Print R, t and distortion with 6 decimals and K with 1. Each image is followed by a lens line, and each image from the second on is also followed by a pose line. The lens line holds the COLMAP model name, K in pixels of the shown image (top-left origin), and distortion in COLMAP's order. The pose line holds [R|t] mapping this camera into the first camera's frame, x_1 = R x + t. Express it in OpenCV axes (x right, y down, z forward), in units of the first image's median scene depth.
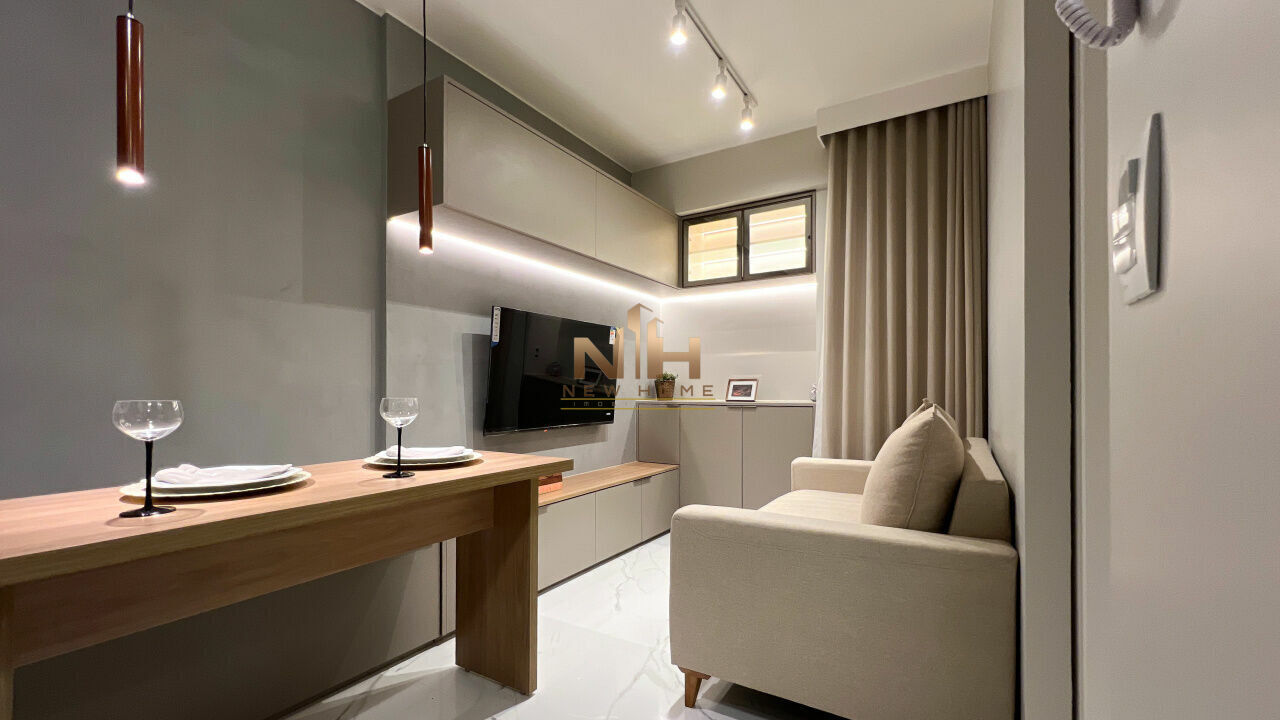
lens RADIAL K [[532.0, 0, 639.3], [0, 532.0, 390.3], [0, 0, 1]] dist [0.002206, 0.000044]
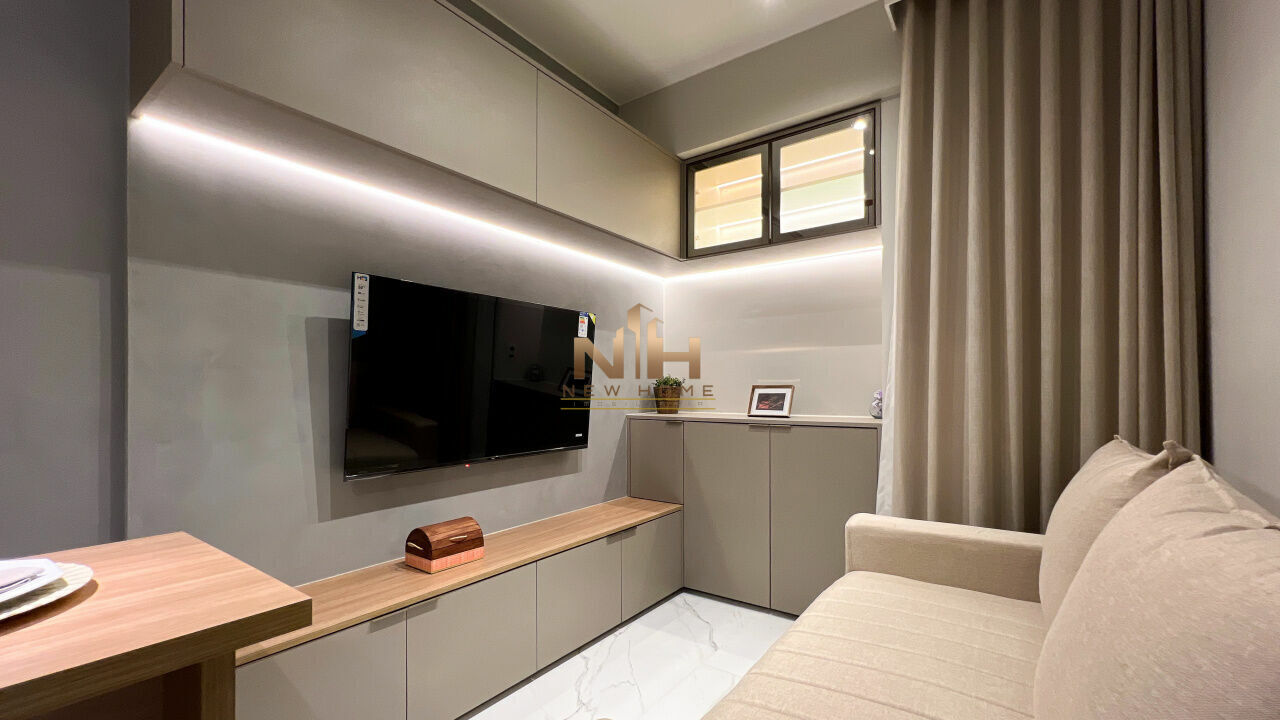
lens RADIAL K [[532.0, 0, 643.8], [0, 532.0, 393.6], [0, 0, 1]] dist [0.002206, 0.000044]
pose [[0.997493, -0.002084, -0.070739, 0.082503], [0.002226, 0.999996, 0.001930, -0.013411], [0.070735, -0.002082, 0.997493, 0.311912]]
